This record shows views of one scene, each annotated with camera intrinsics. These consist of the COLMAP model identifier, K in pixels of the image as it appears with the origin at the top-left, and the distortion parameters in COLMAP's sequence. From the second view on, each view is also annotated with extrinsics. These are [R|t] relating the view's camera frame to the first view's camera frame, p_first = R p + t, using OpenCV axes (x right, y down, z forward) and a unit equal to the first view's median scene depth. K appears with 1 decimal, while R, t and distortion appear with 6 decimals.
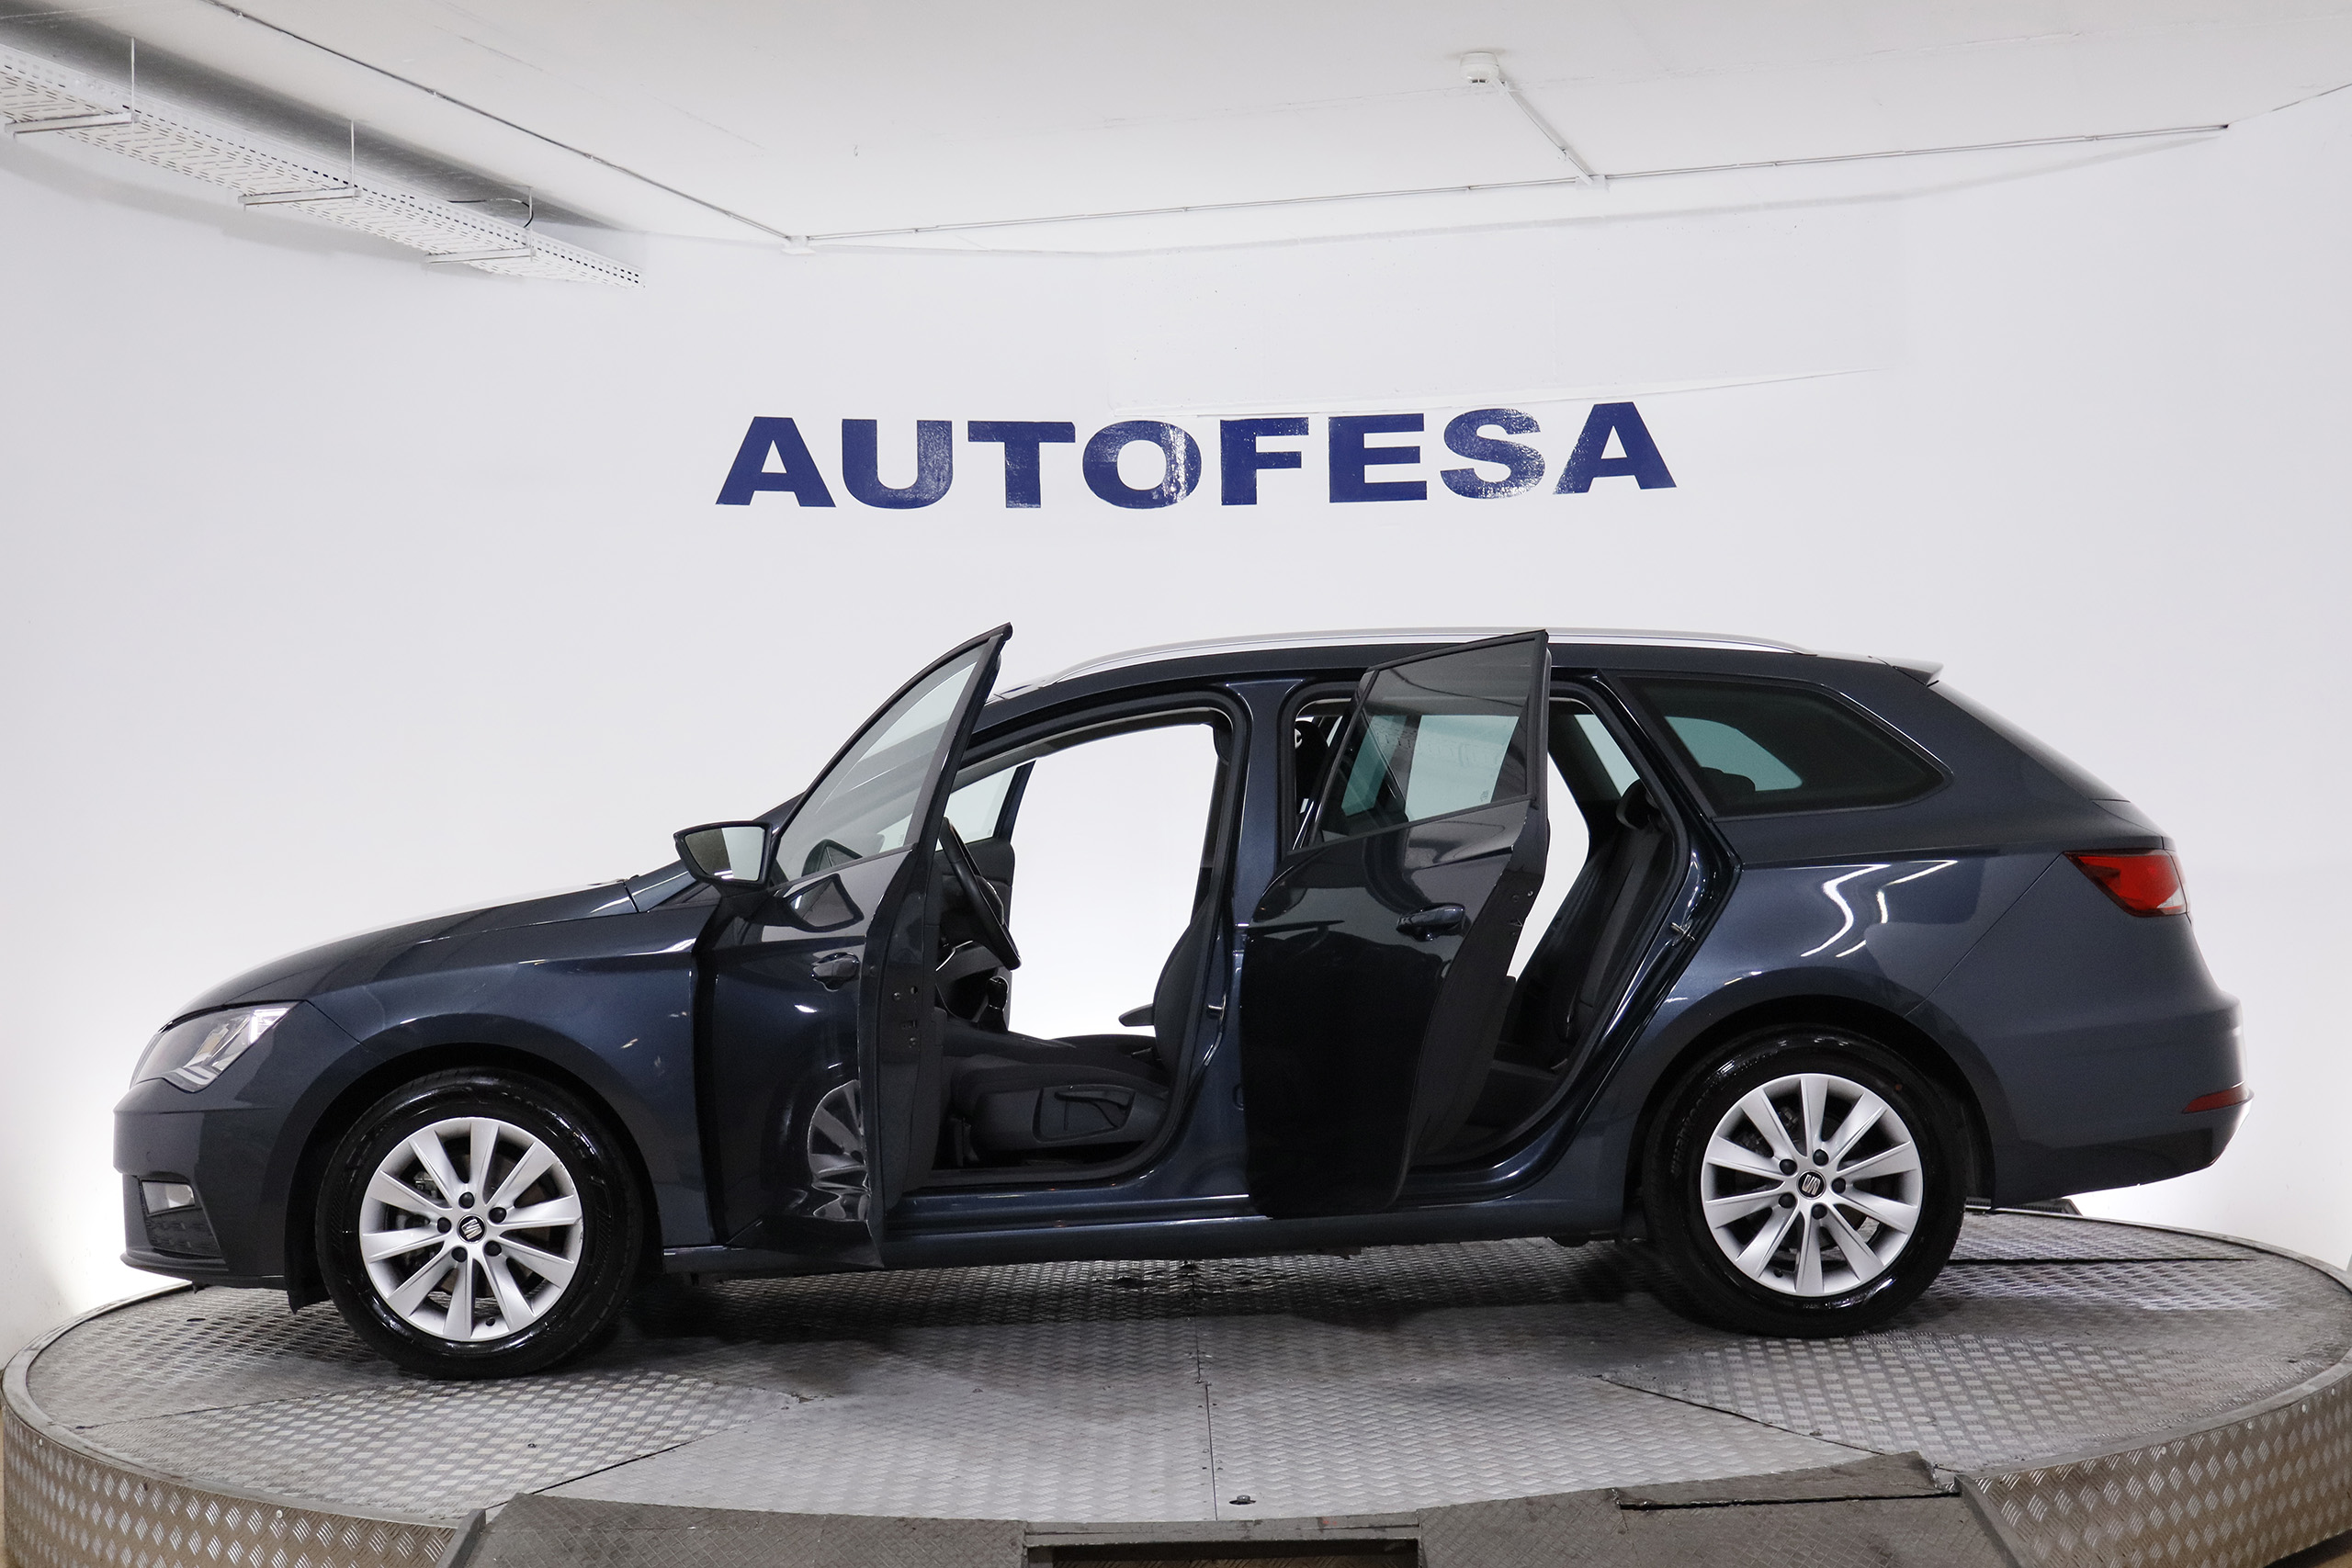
lens RADIAL K [[3625.1, 0, 1173.6], [0, 3625.1, 788.8], [0, 0, 1]] dist [0.013939, 0.000000]
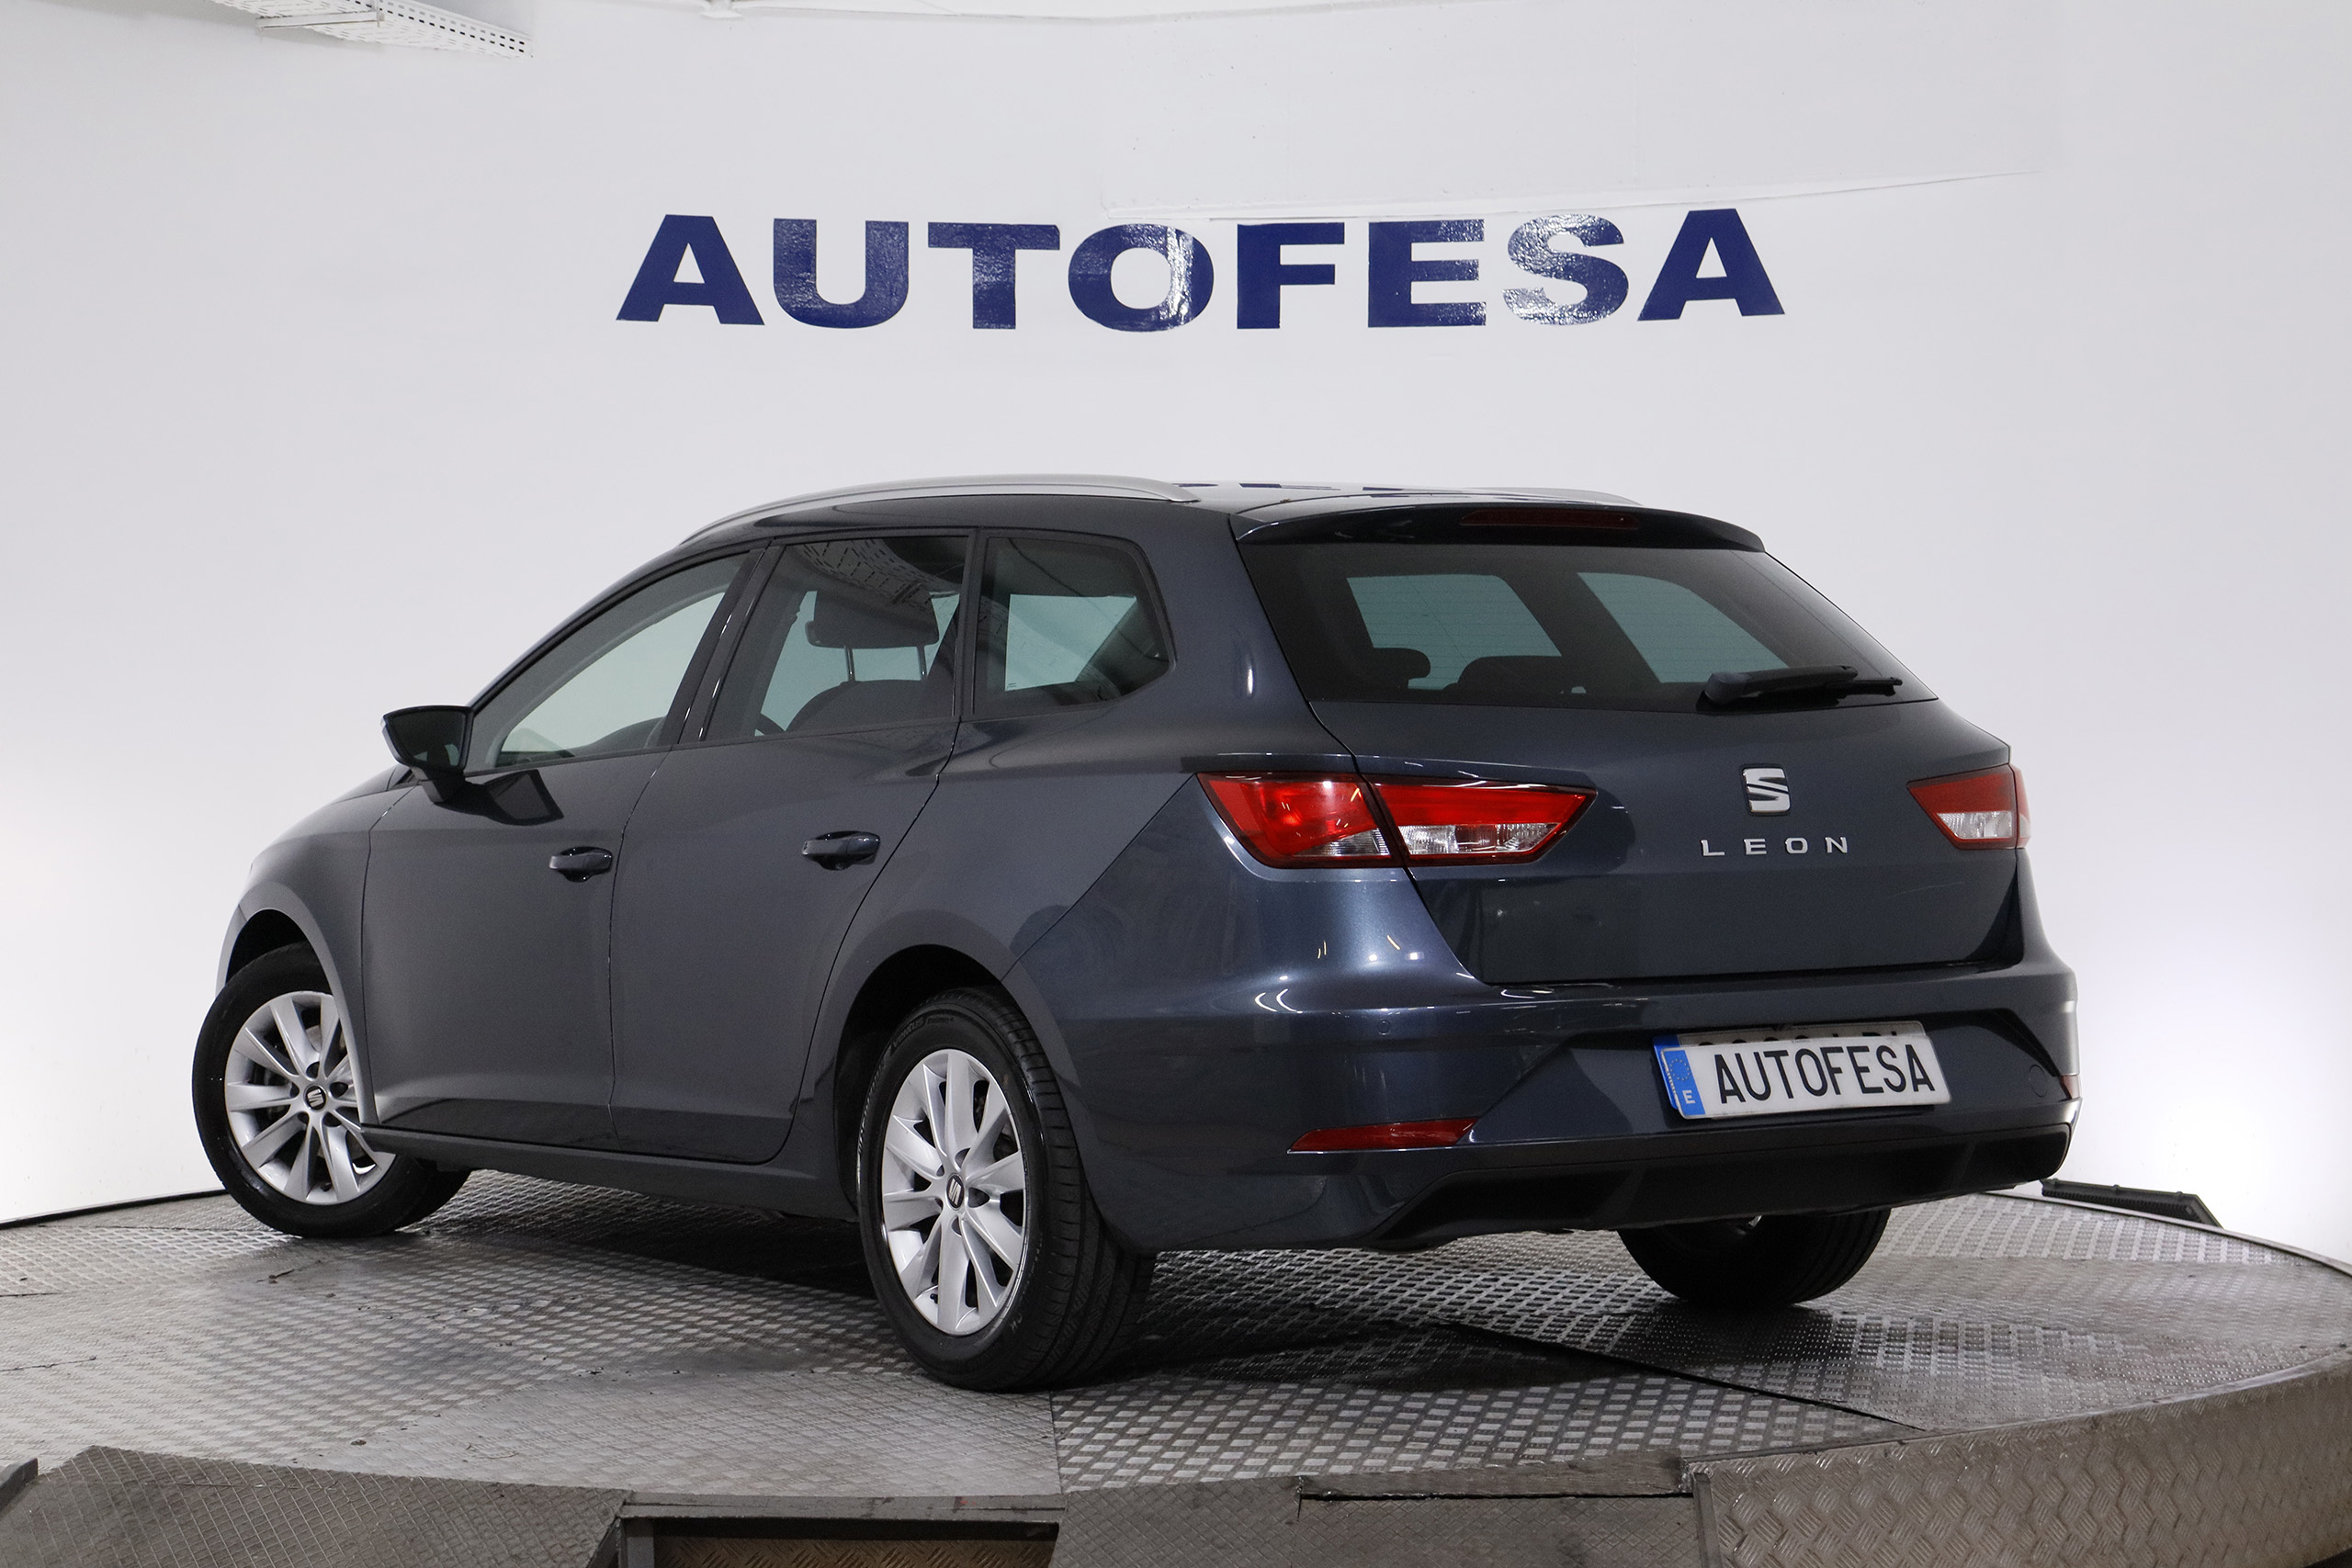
lens RADIAL K [[4714.3, 0, 1193.8], [0, 4714.3, 786.5], [0, 0, 1]] dist [0.028684, 0.000000]
pose [[0.996607, 0.021013, -0.079583, 0.113044], [-0.019153, 0.999527, 0.024062, -0.000296], [0.080051, -0.022457, 0.996538, -0.082447]]
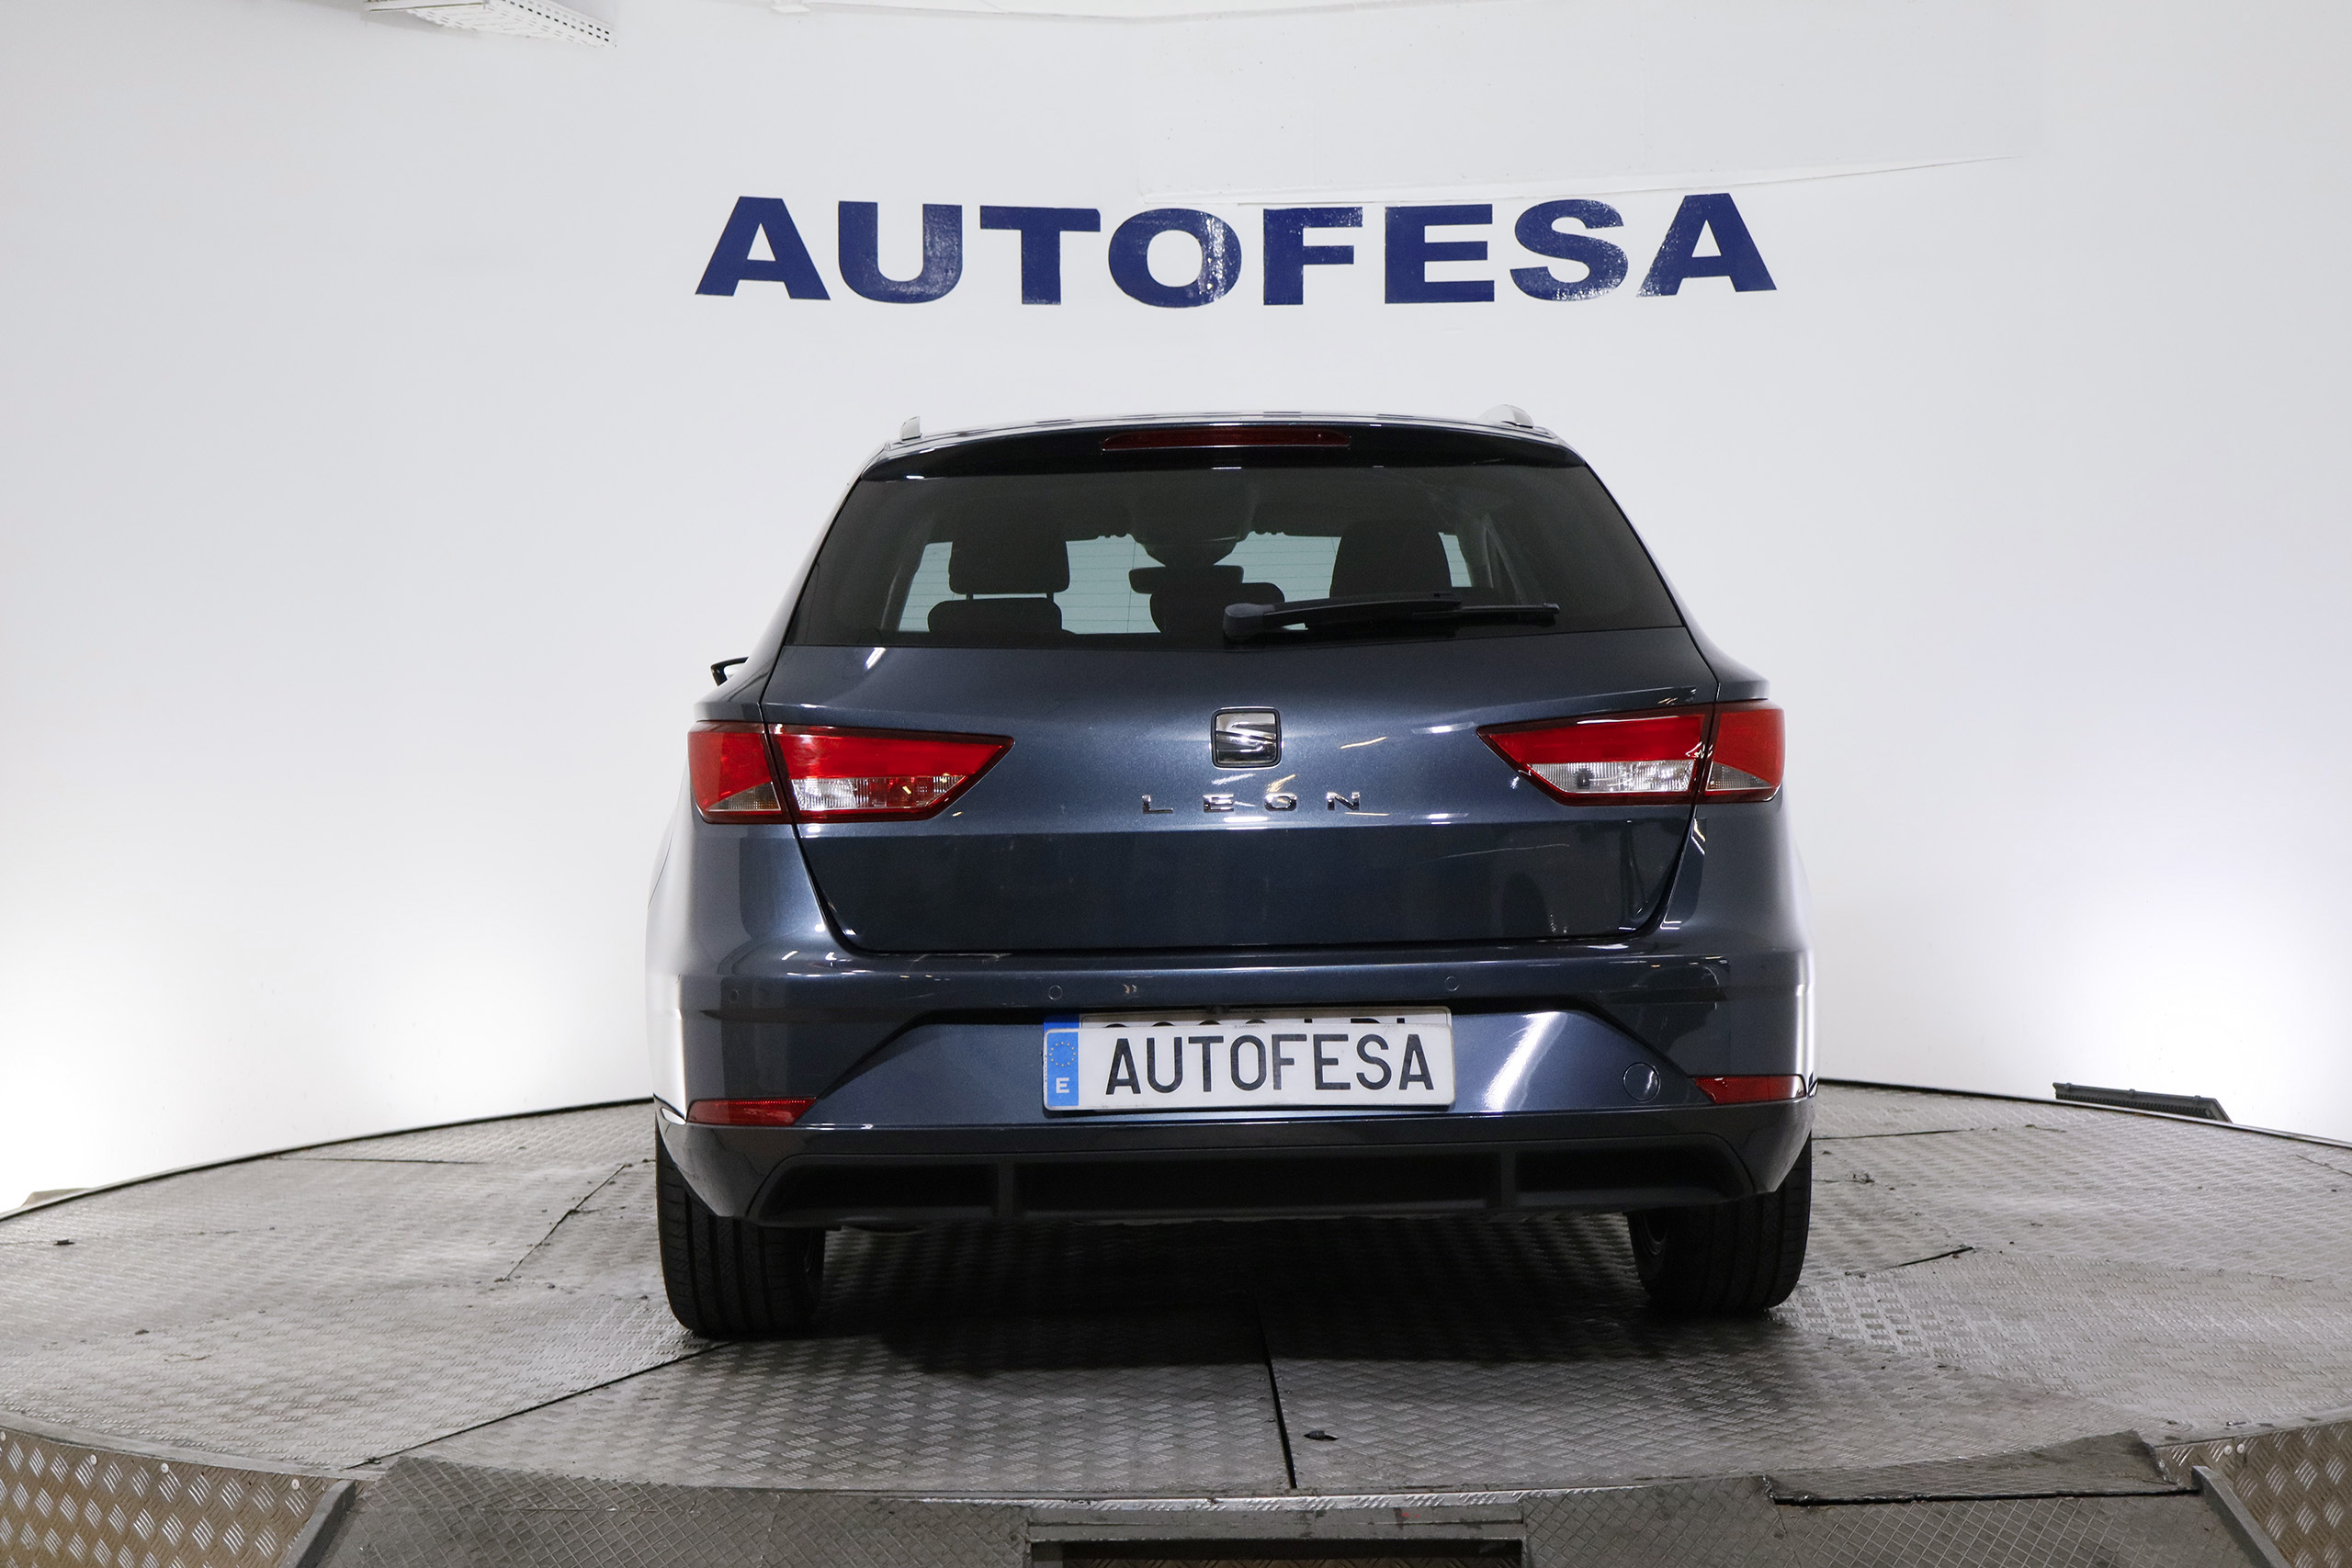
lens RADIAL K [[3645.4, 0, 1159.8], [0, 3645.4, 781.5], [0, 0, 1]] dist [0.021175, 0.000000]
pose [[0.999872, 0.014399, -0.006956, -0.005341], [-0.014130, 0.999206, 0.037252, 0.007177], [0.007487, -0.037149, 0.999282, 0.124062]]
